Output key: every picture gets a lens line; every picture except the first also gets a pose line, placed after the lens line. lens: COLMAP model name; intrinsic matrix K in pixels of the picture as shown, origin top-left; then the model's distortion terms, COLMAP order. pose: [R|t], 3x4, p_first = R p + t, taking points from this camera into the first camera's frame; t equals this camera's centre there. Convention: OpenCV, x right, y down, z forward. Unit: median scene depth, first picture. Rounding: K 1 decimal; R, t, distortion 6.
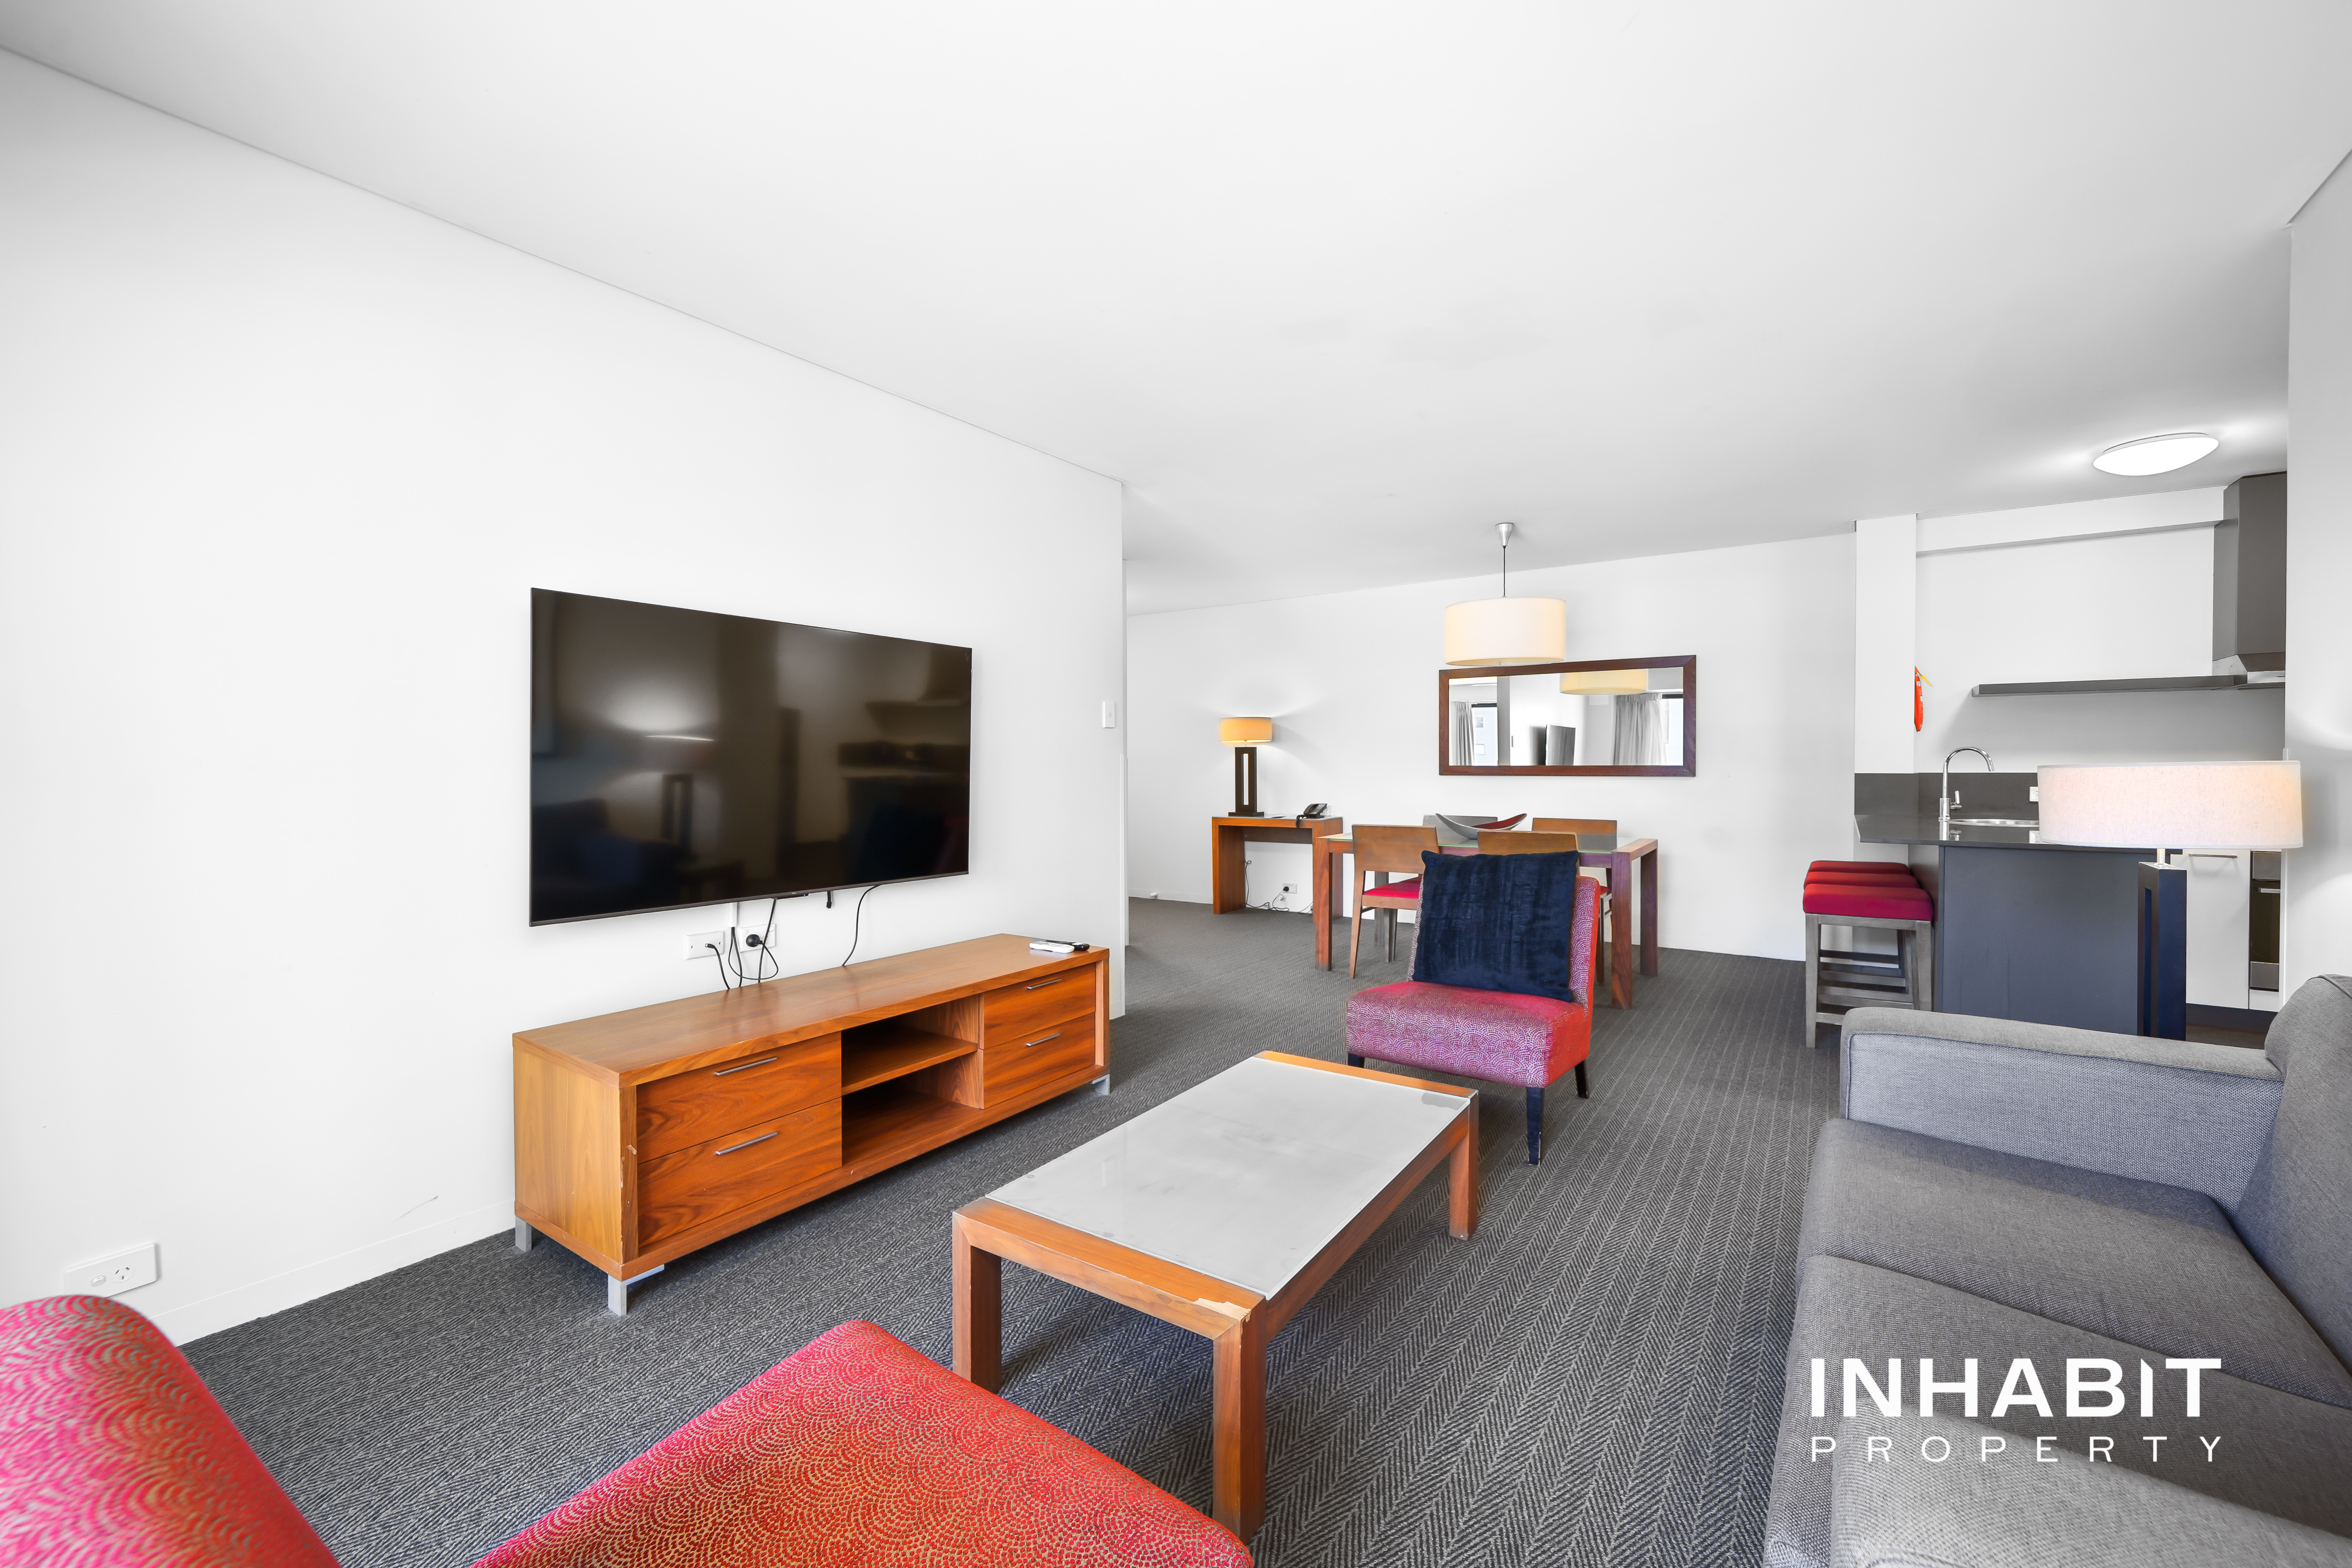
lens RADIAL K [[952.0, 0, 1174.1], [0, 952.0, 777.9], [0, 0, 1]] dist [0.001539, 0.000159]
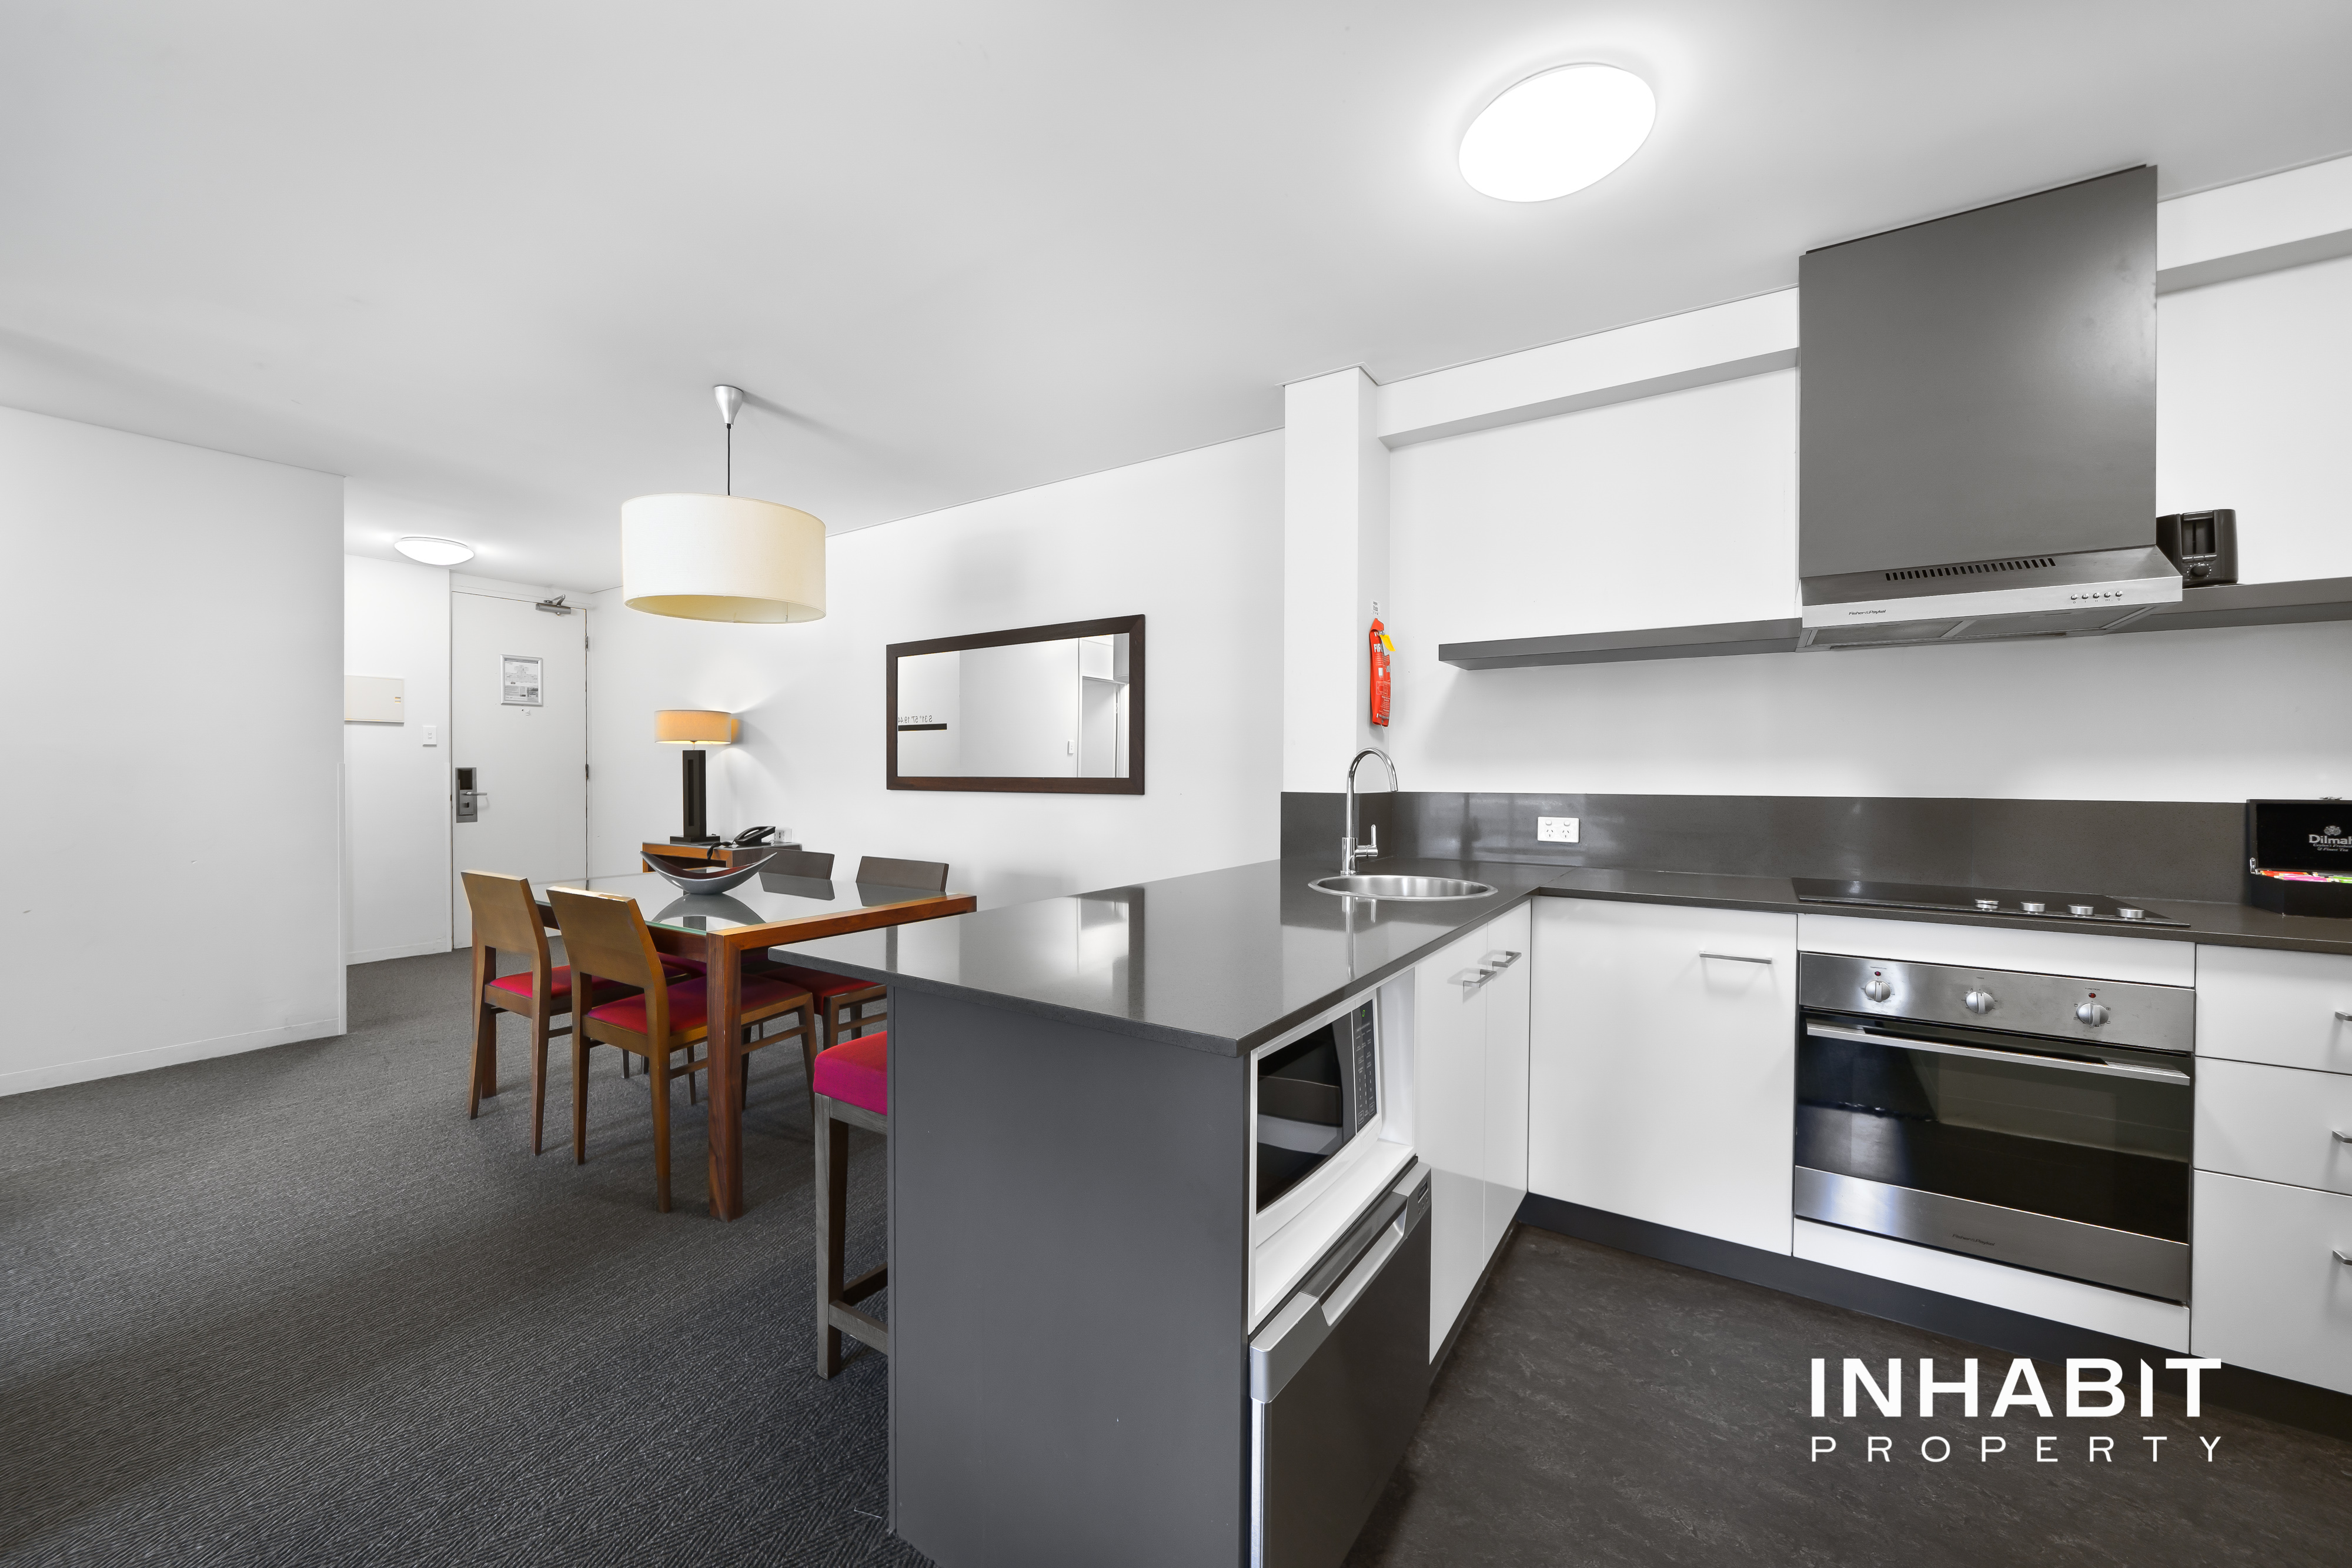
lens RADIAL K [[854.2, 0, 1181.1], [0, 854.2, 781.3], [0, 0, 1]] dist [-0.001520, -0.000020]
pose [[0.999748, 0.002299, 0.022318, 0.519143], [-0.002256, 0.999996, -0.001953, -0.008792], [-0.022323, 0.001902, 0.999749, 0.361674]]
